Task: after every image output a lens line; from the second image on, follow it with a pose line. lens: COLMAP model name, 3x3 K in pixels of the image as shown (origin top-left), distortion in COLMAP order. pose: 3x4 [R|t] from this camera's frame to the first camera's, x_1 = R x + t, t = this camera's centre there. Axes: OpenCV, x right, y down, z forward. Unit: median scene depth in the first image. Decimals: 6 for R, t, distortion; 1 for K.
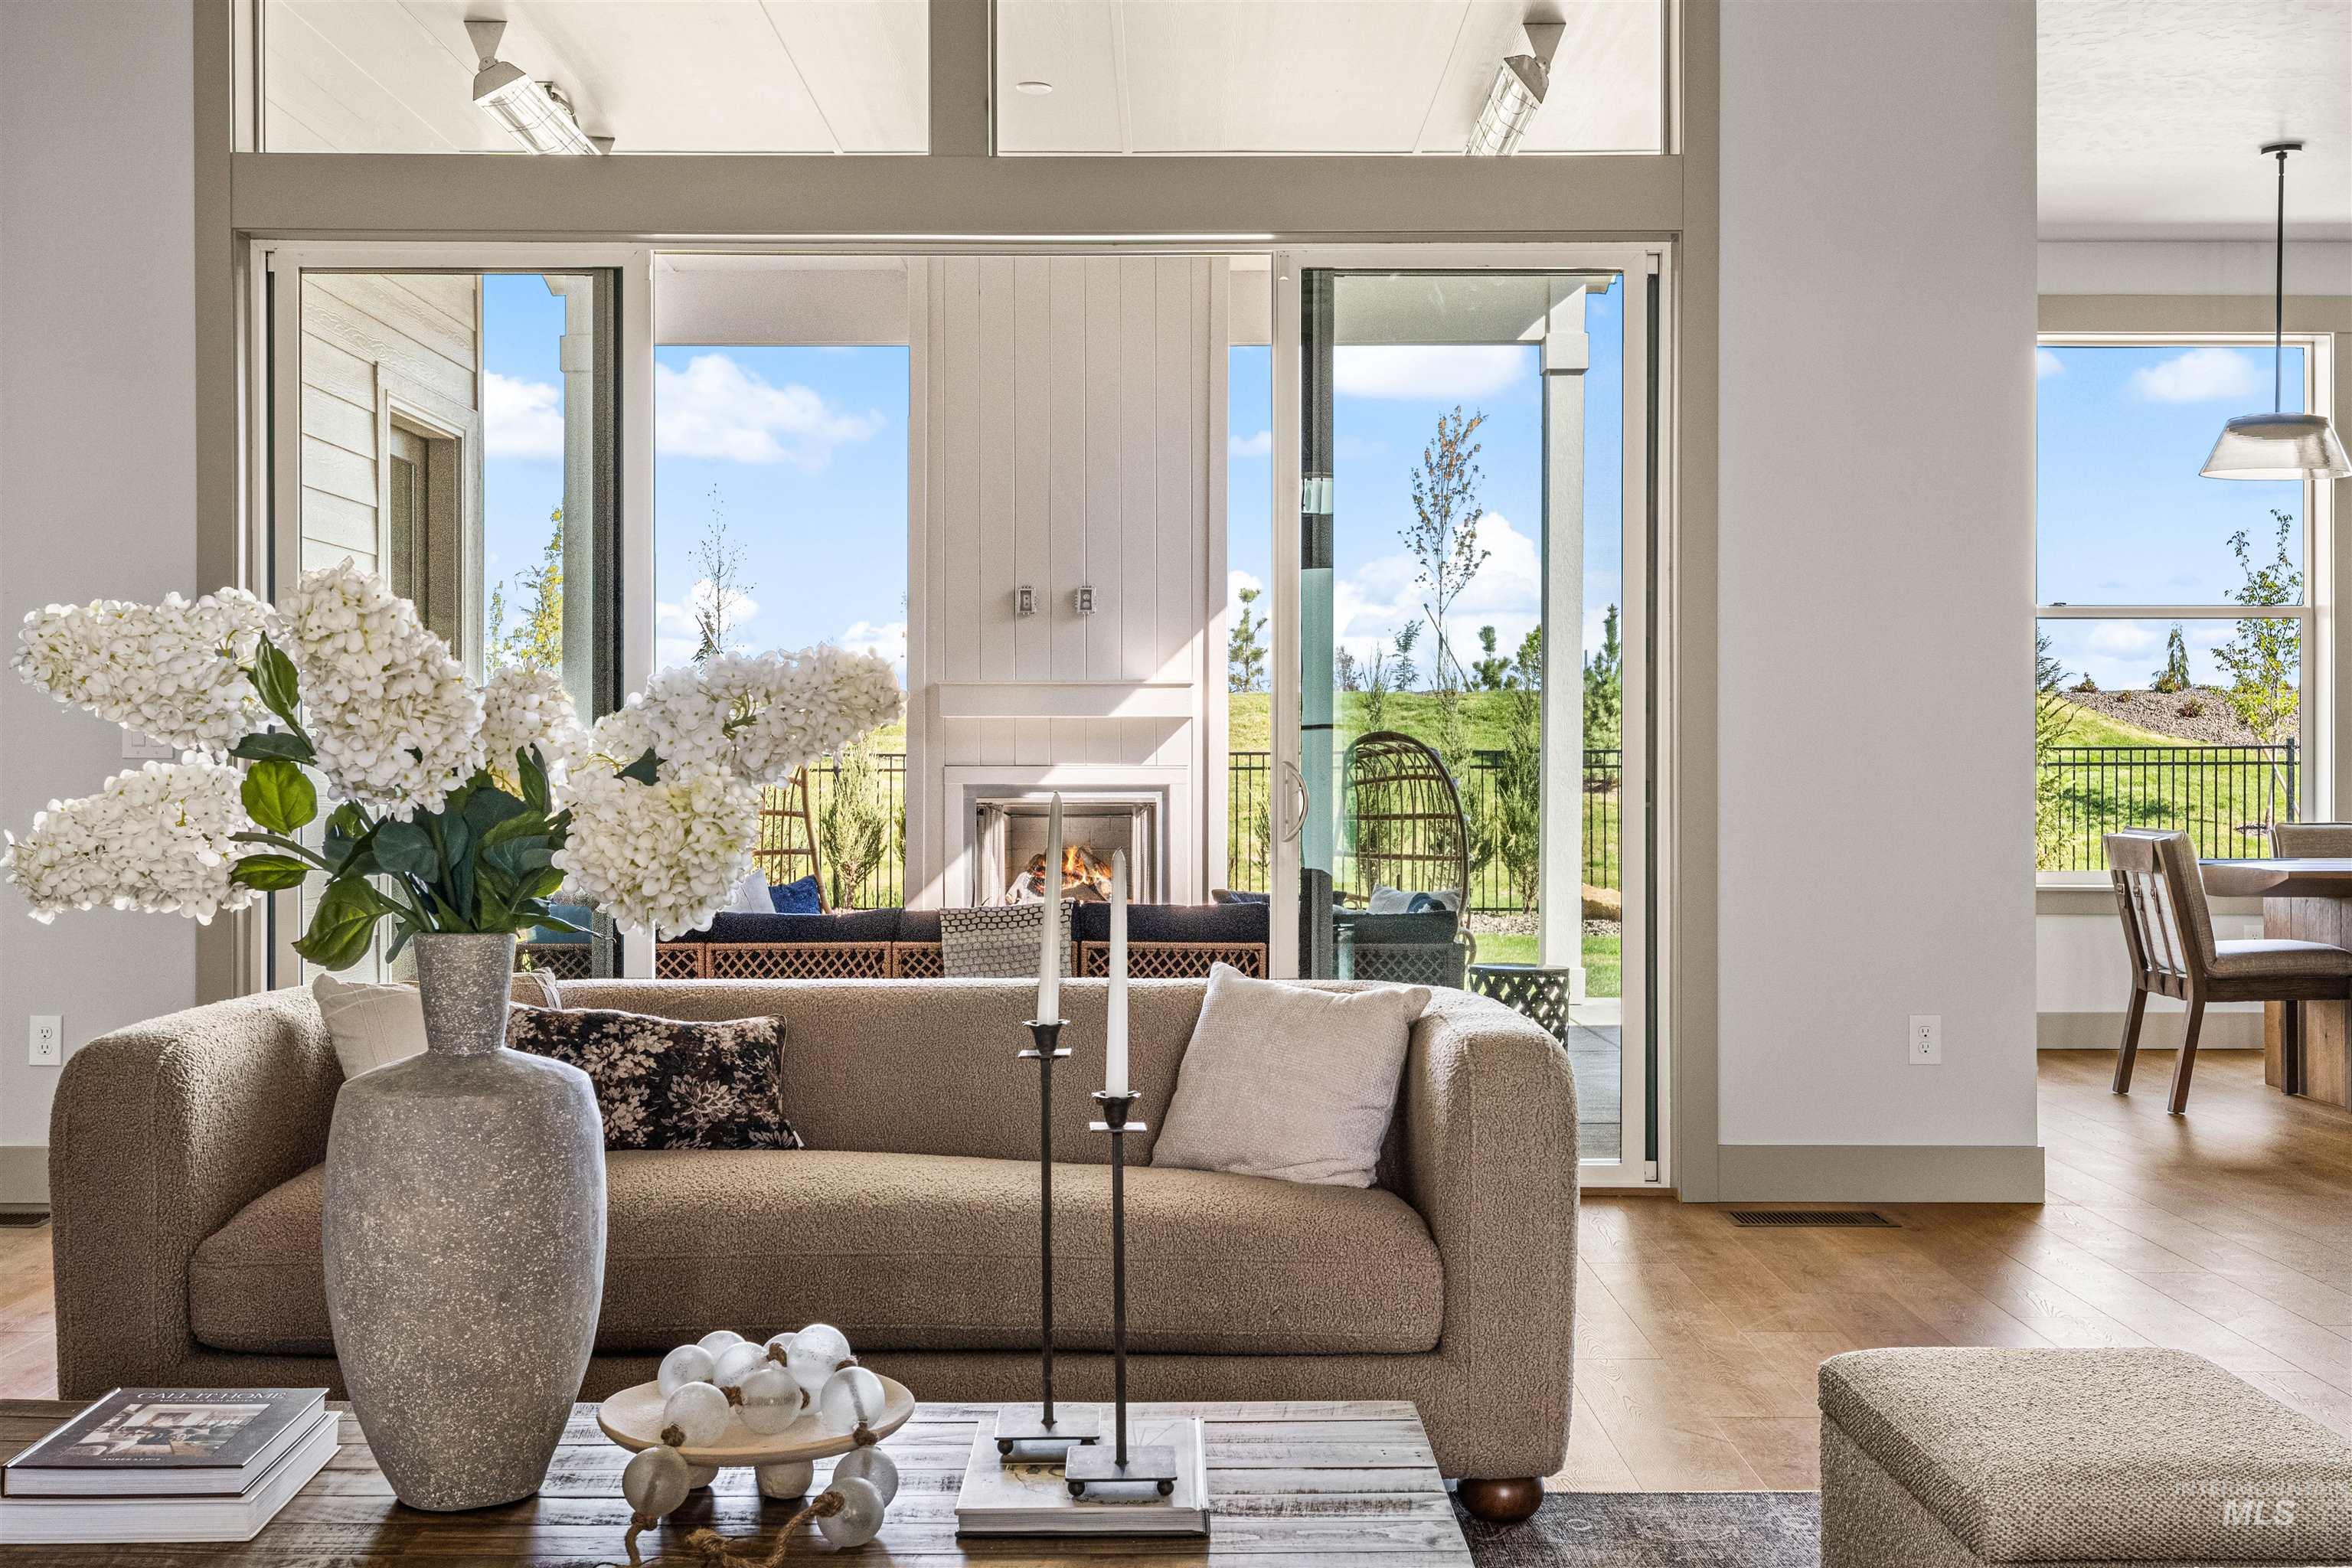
lens RADIAL K [[2479.1, 0, 1176.0], [0, 2479.1, 784.0], [0, 0, 1]] dist [-0.012593, -0.003717]
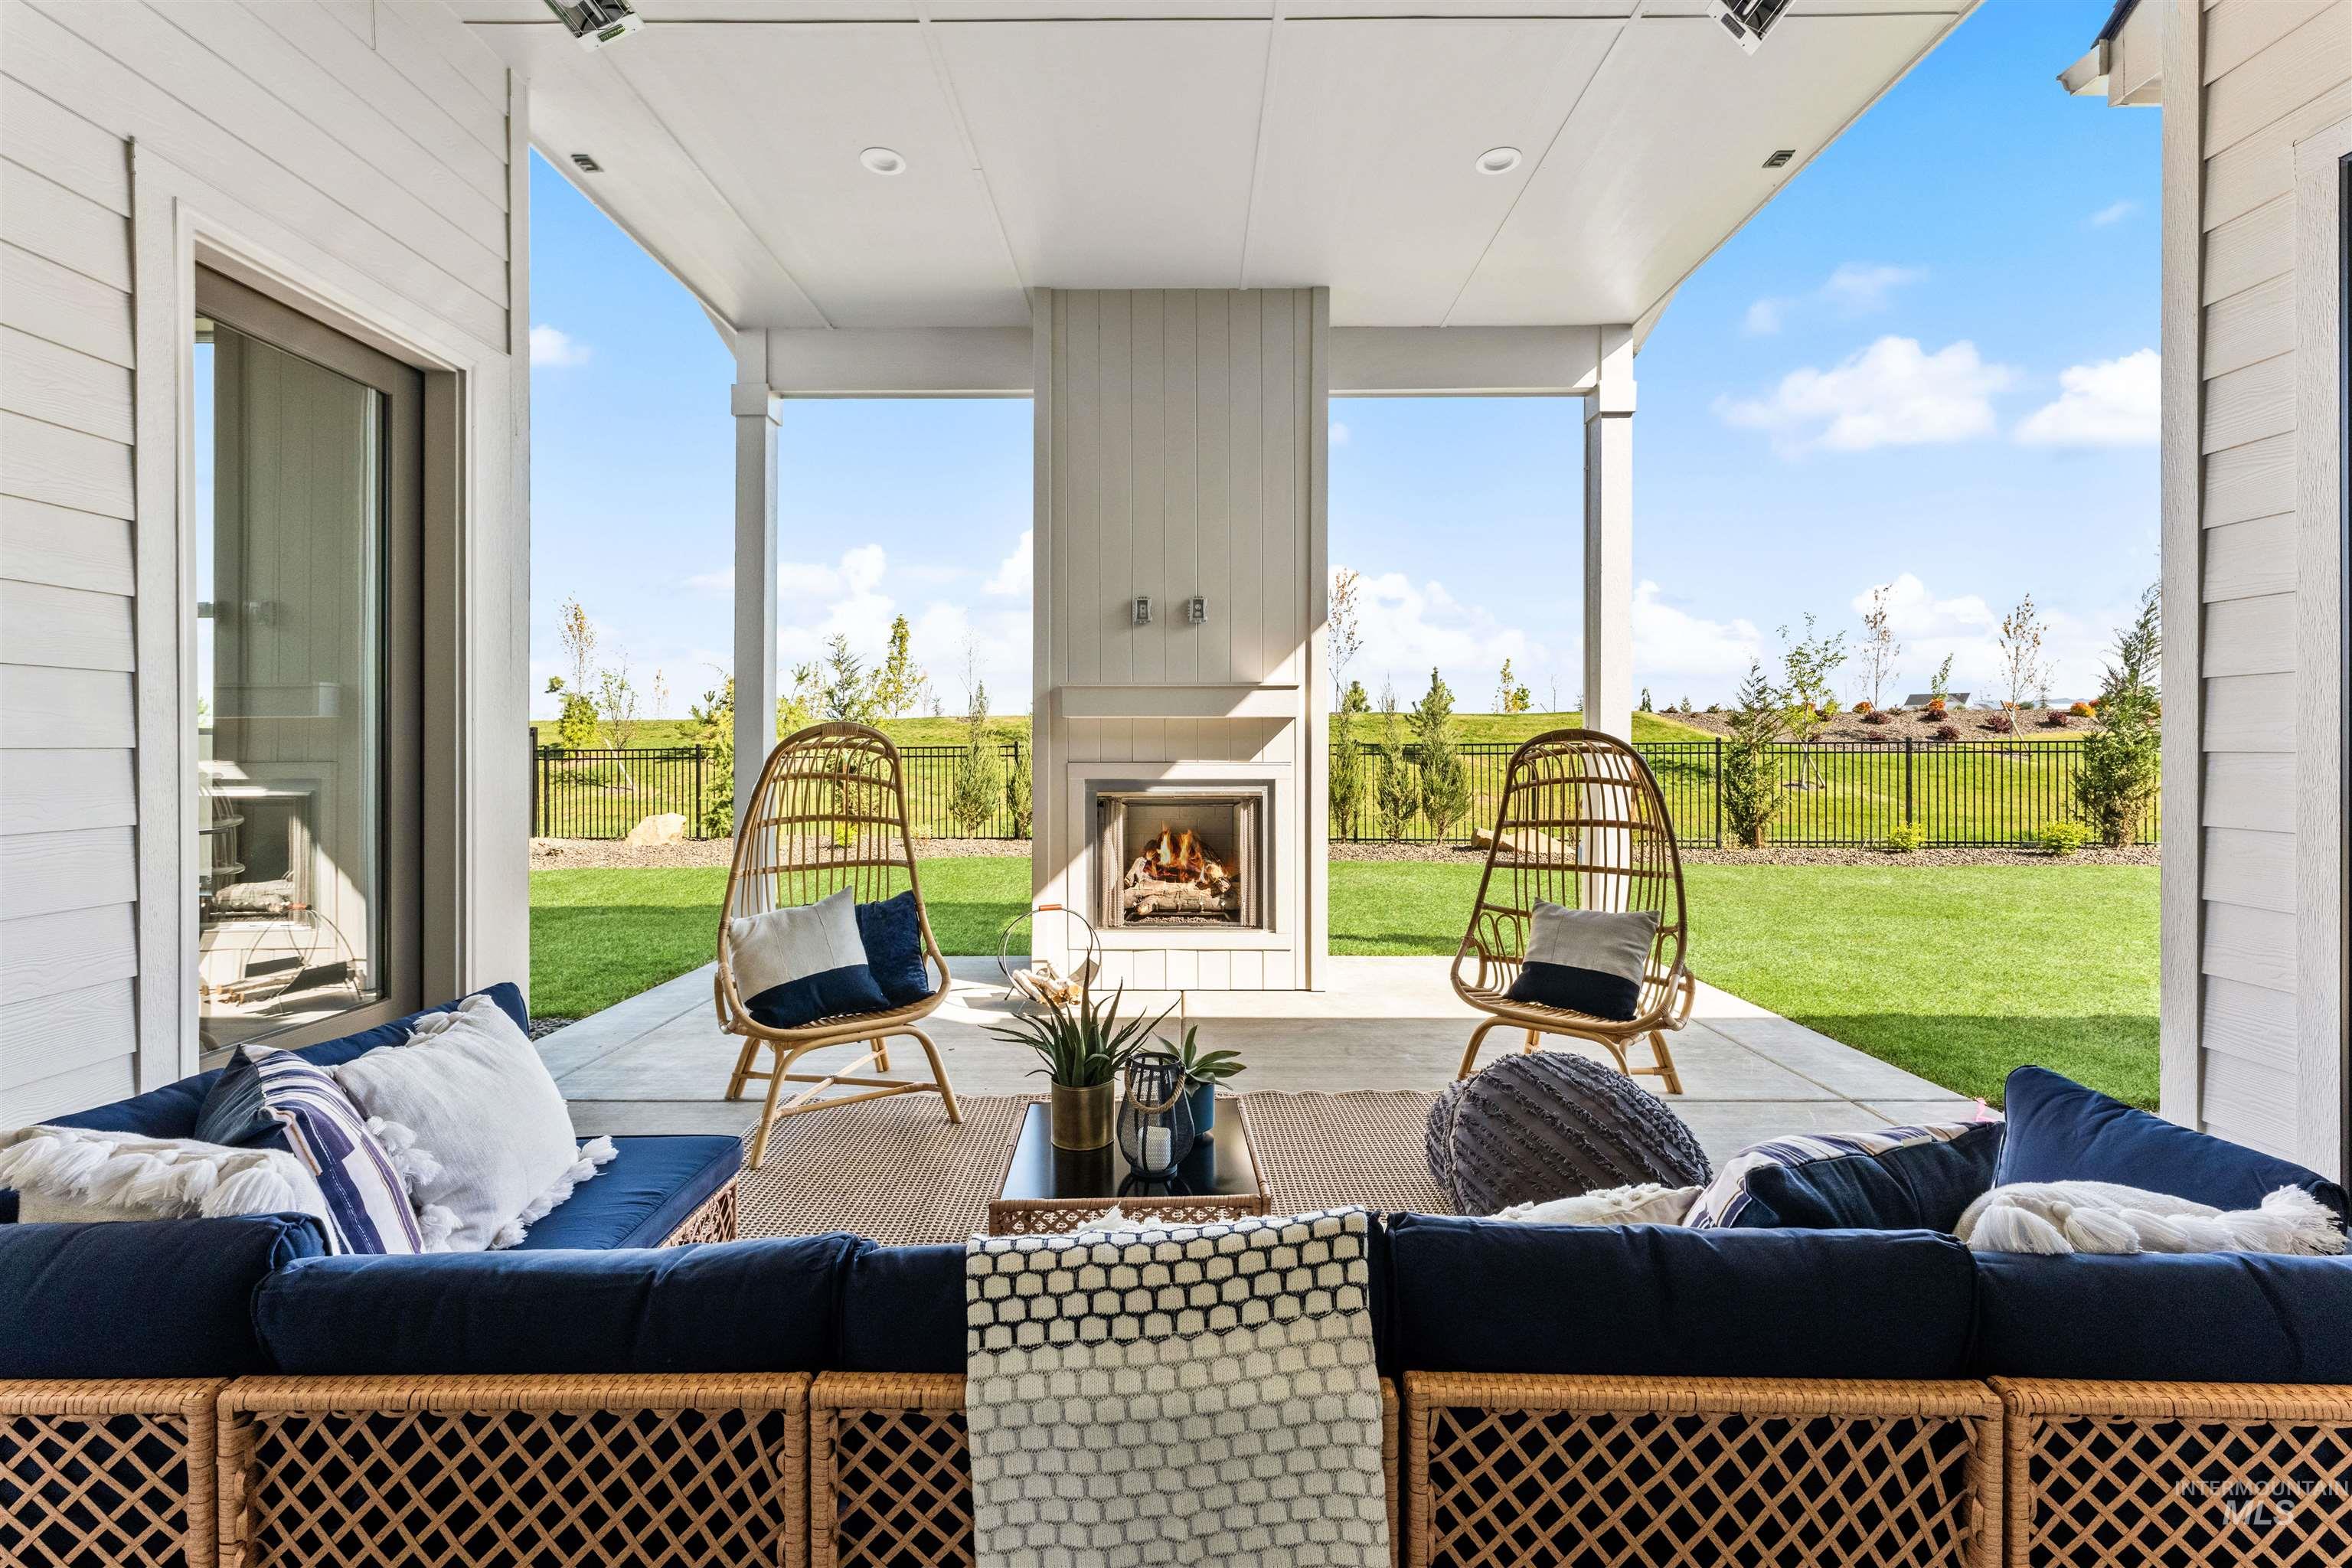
lens RADIAL K [[975.8, 0, 1185.5], [0, 975.8, 746.7], [0, 0, 1]] dist [-0.000387, 0.000330]
pose [[0.999985, -0.000746, 0.005340, -0.044011], [0.000790, 0.999967, -0.008109, -0.010683], [-0.005334, 0.008113, 0.999953, 0.572438]]
